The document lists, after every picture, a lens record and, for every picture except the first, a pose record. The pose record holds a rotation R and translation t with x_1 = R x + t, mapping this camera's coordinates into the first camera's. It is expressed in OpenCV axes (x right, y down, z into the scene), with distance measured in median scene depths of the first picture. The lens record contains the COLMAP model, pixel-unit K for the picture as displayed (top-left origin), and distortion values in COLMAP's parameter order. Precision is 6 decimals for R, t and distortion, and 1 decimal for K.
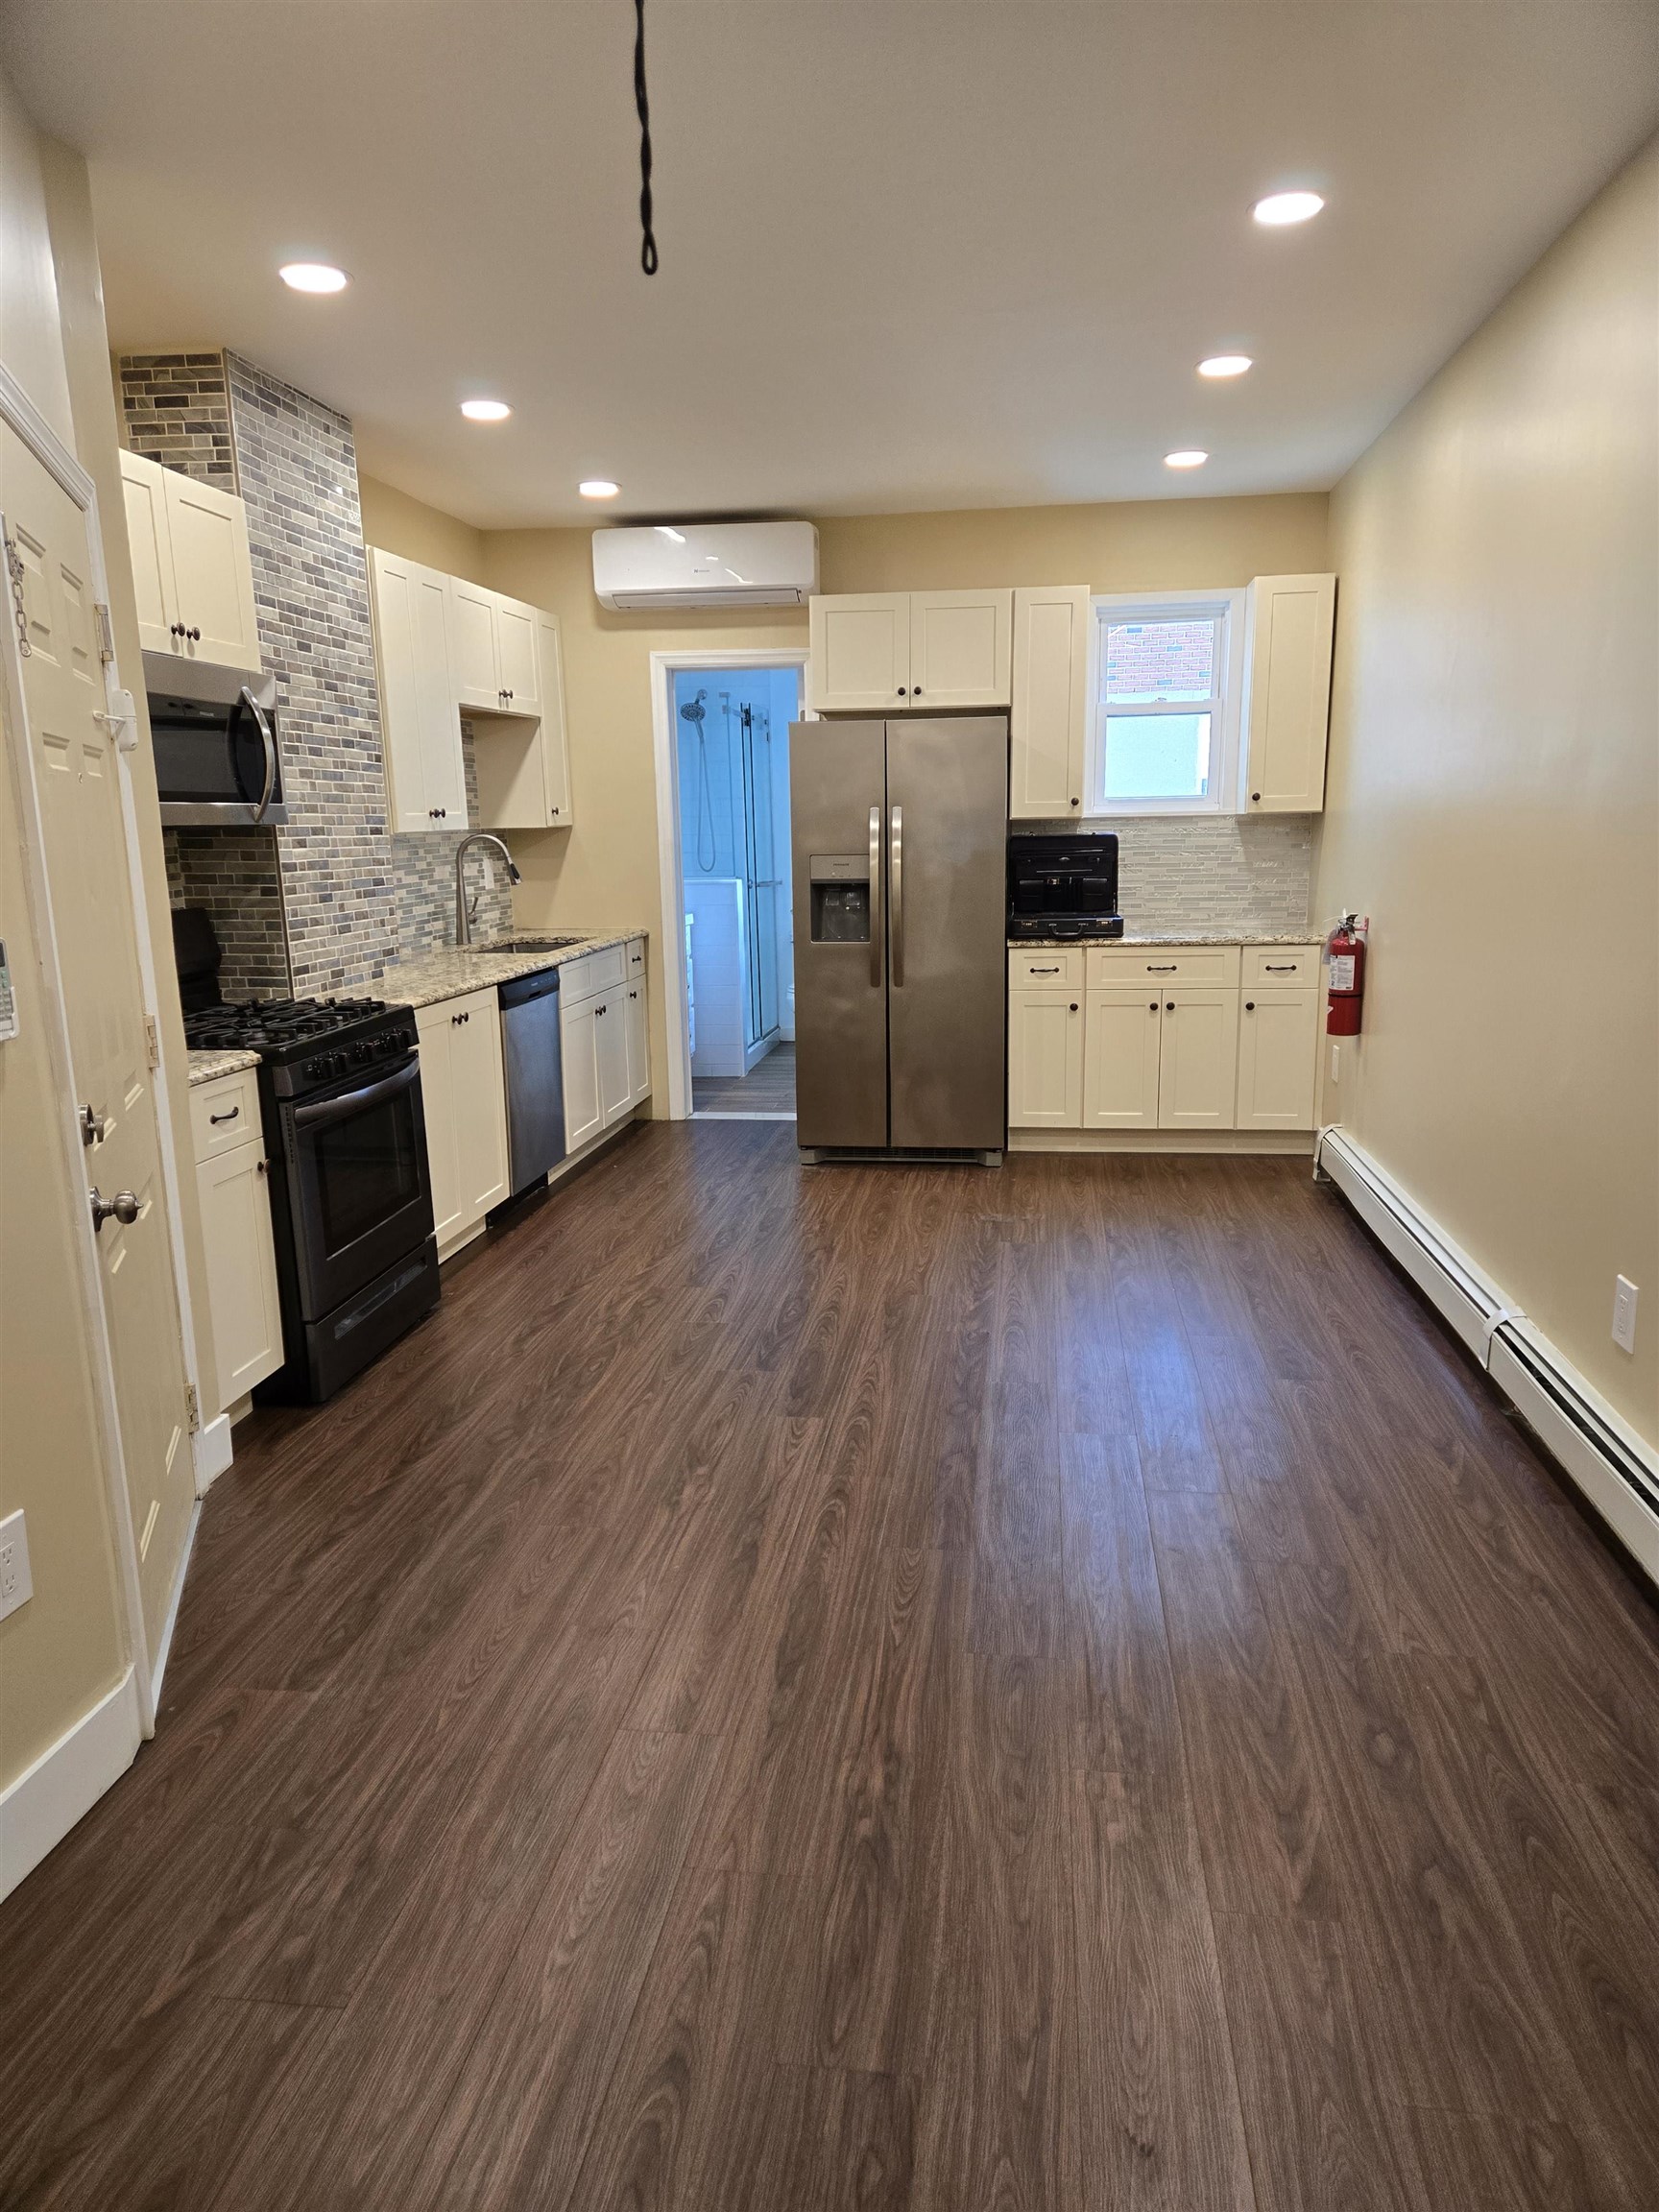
lens RADIAL K [[1461.2, 0, 829.5], [0, 1461.2, 1106.0], [0, 0, 1]] dist [0.101373, -0.080761]
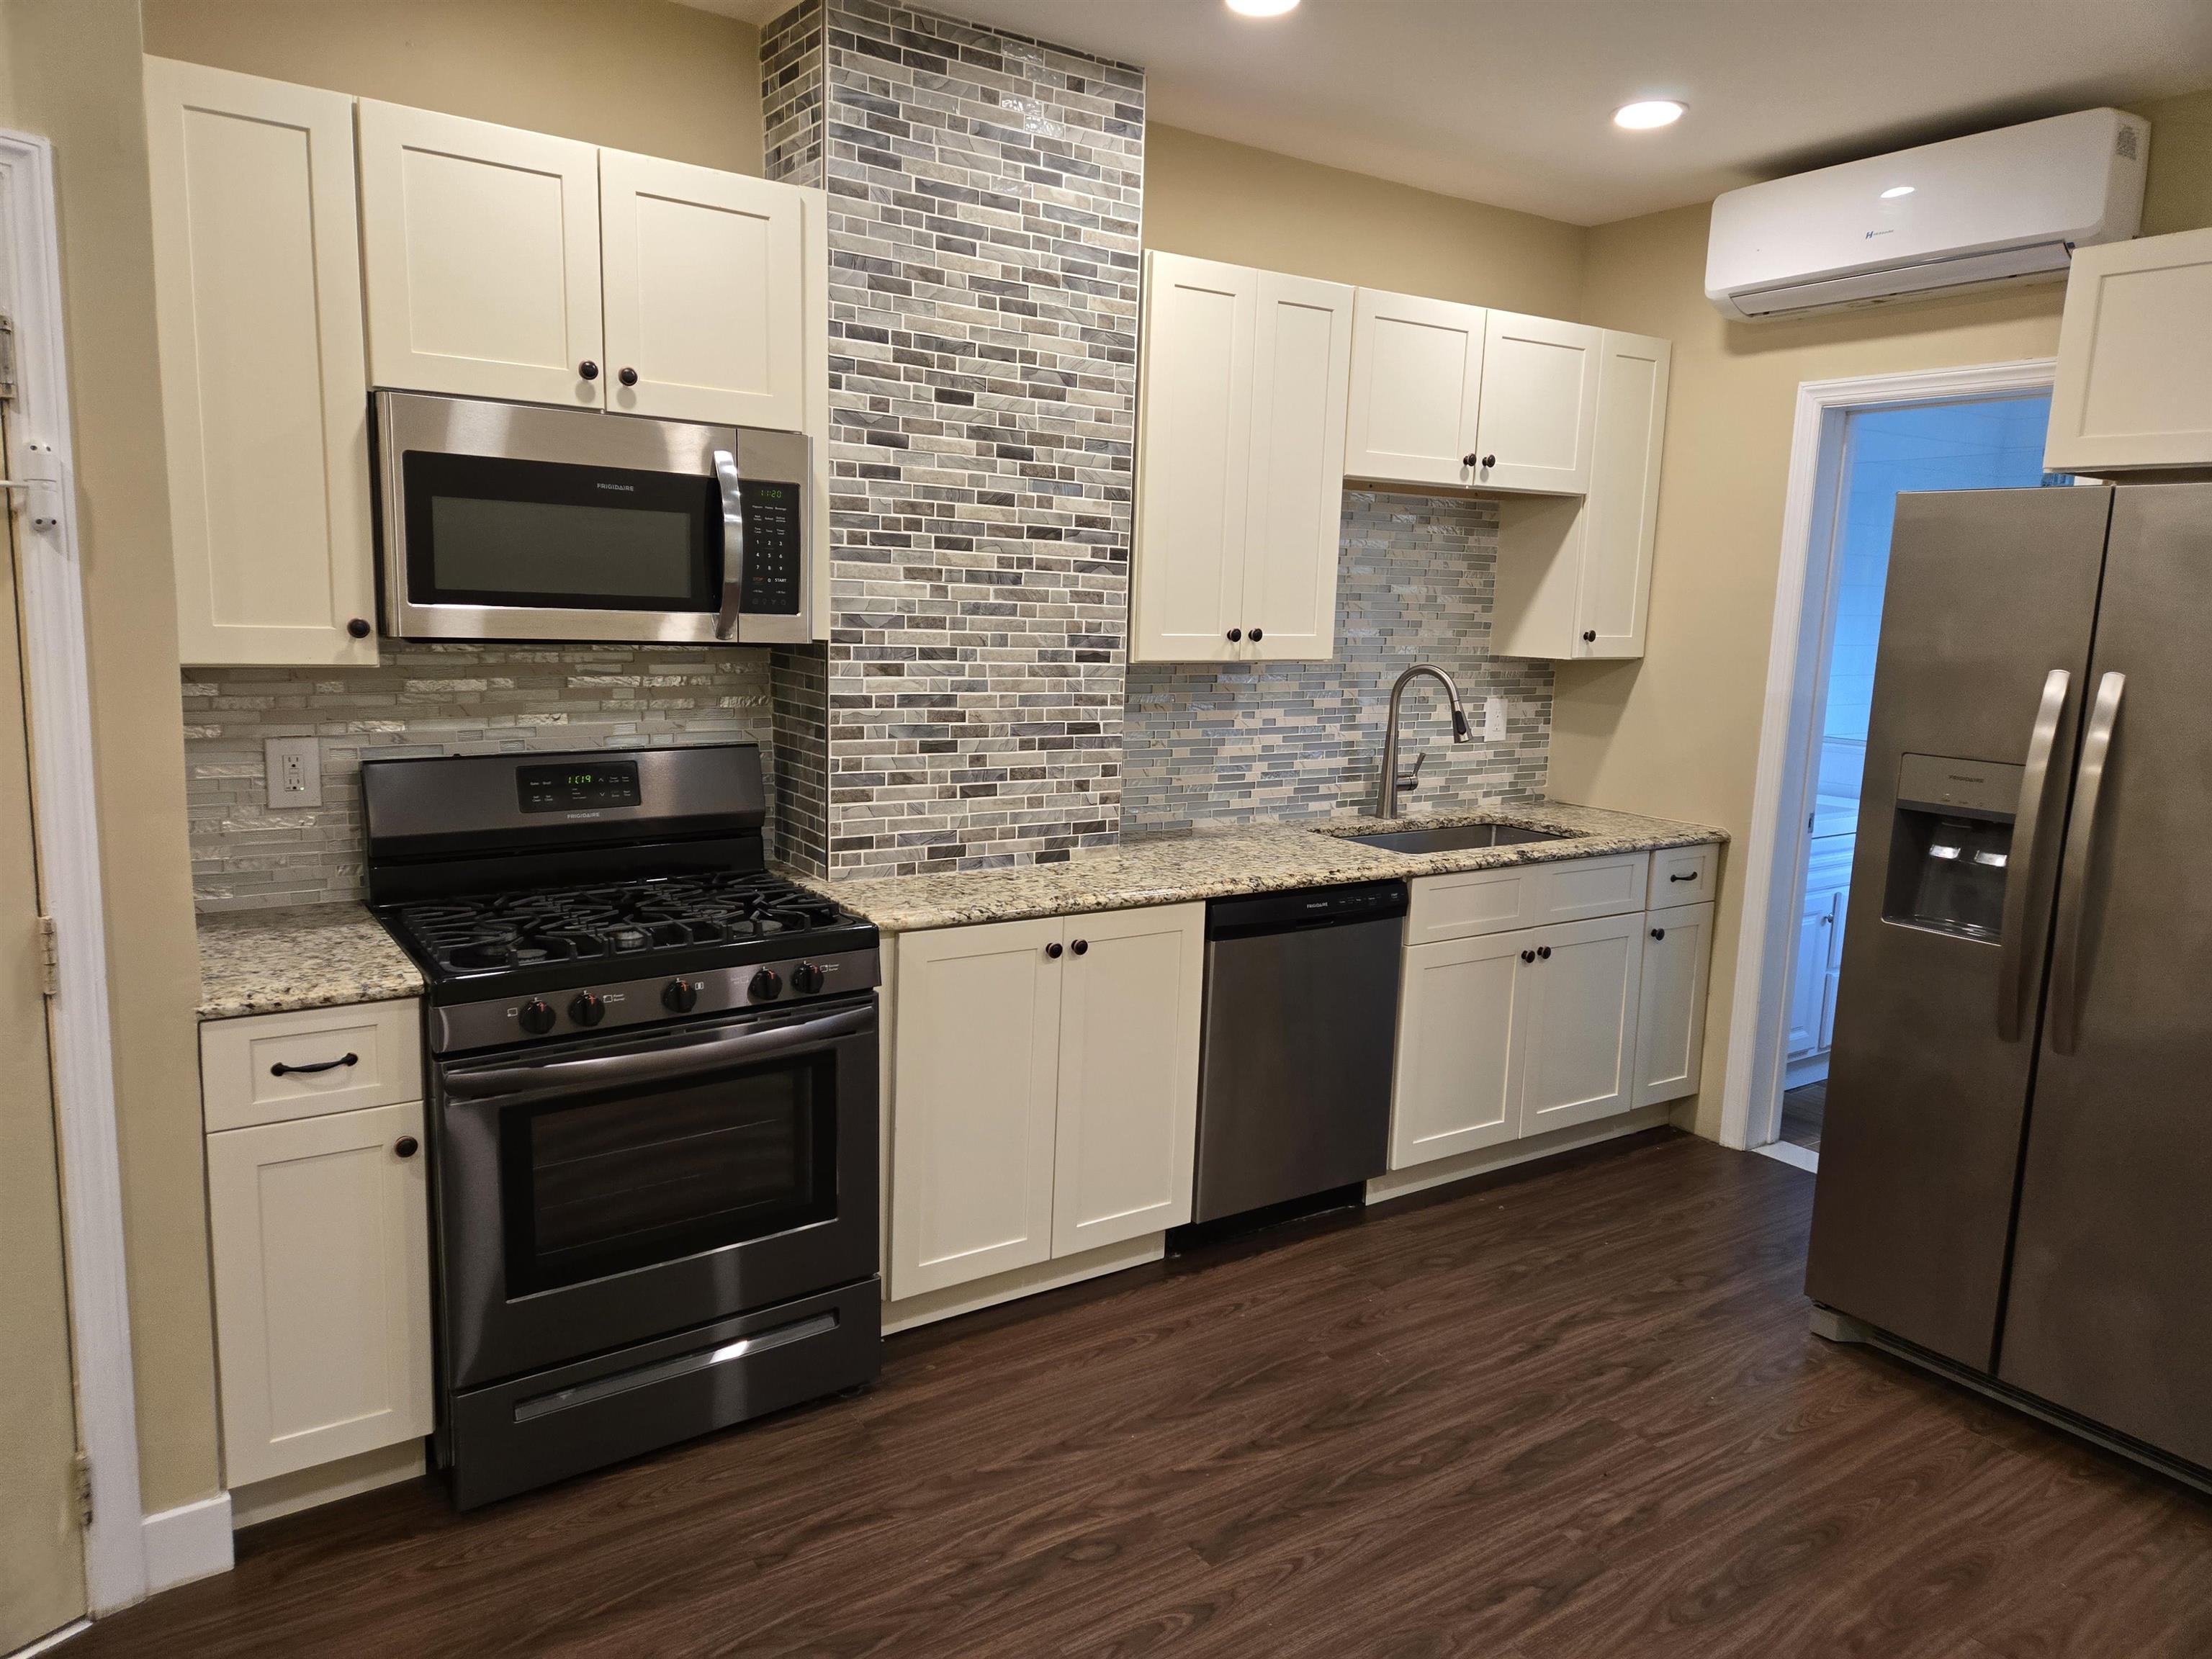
lens RADIAL K [[1461.2, 0, 1103.0], [0, 1461.2, 819.8], [0, 0, 1]] dist [0.101373, -0.080761]
pose [[0.667150, 0.153599, -0.728916, 0.215068], [-0.190065, 0.981223, 0.032807, -0.134559], [0.720268, 0.116654, 0.683817, 0.541813]]
